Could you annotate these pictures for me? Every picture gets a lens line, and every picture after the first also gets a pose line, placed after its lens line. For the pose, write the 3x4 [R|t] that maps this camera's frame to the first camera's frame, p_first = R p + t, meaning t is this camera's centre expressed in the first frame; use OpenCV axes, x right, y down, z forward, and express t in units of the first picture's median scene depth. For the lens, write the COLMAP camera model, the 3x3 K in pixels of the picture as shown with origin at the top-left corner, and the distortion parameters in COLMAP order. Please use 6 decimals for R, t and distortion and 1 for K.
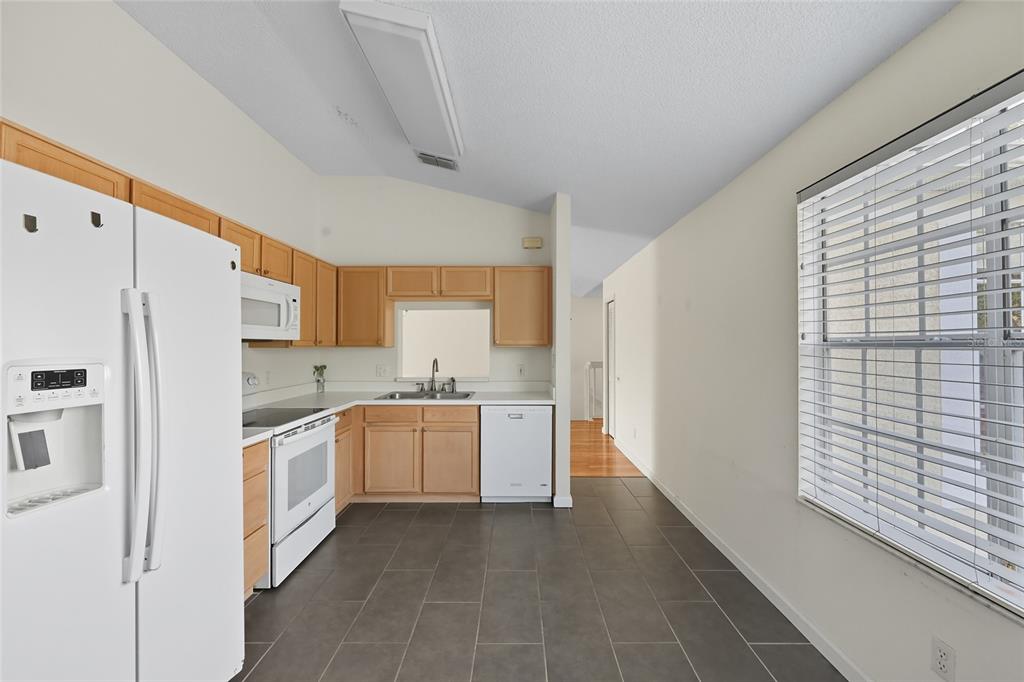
lens RADIAL K [[429.4, 0, 512.0], [0, 429.4, 341.0], [0, 0, 1]] dist [-0.001861, -0.000281]
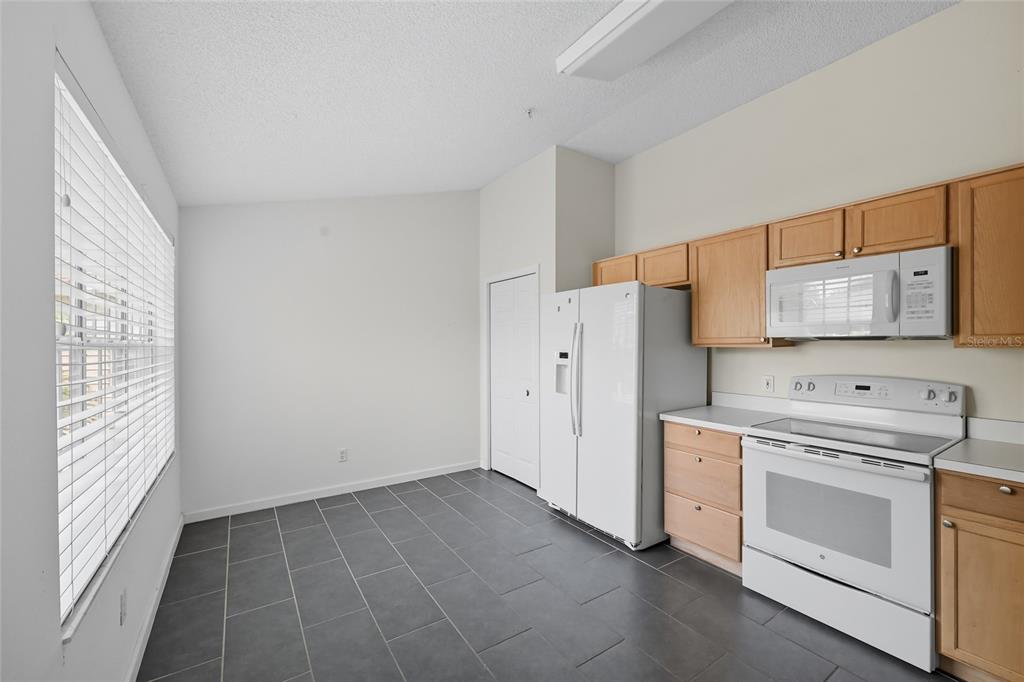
lens RADIAL K [[421.9, 0, 493.6], [0, 421.9, 345.6], [0, 0, 1]] dist [0.000125, -0.000008]
pose [[-0.852563, 0.004693, -0.522604, 0.313271], [0.008781, 0.999947, -0.005346, 0.009147], [0.522551, -0.009147, -0.852559, 1.051027]]
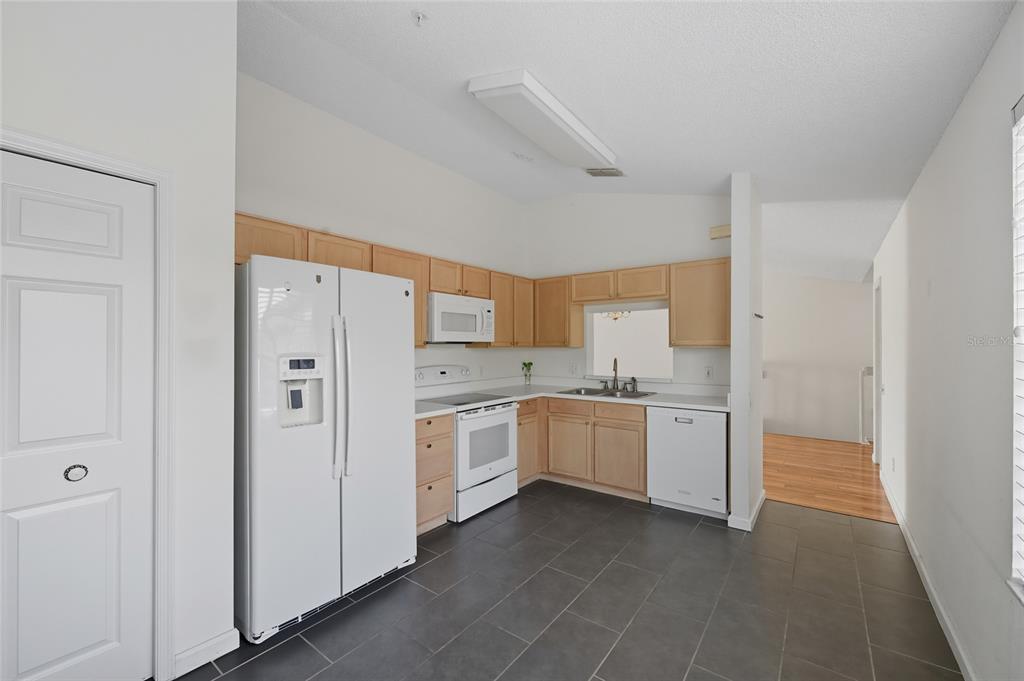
lens RADIAL K [[421.9, 0, 493.6], [0, 421.9, 345.1], [0, 0, 1]] dist [0.000125, -0.000008]
pose [[0.786297, -0.002334, -0.617844, 0.253990], [0.008194, 0.999944, 0.006651, -0.000889], [0.617794, -0.010292, 0.786273, 0.008983]]
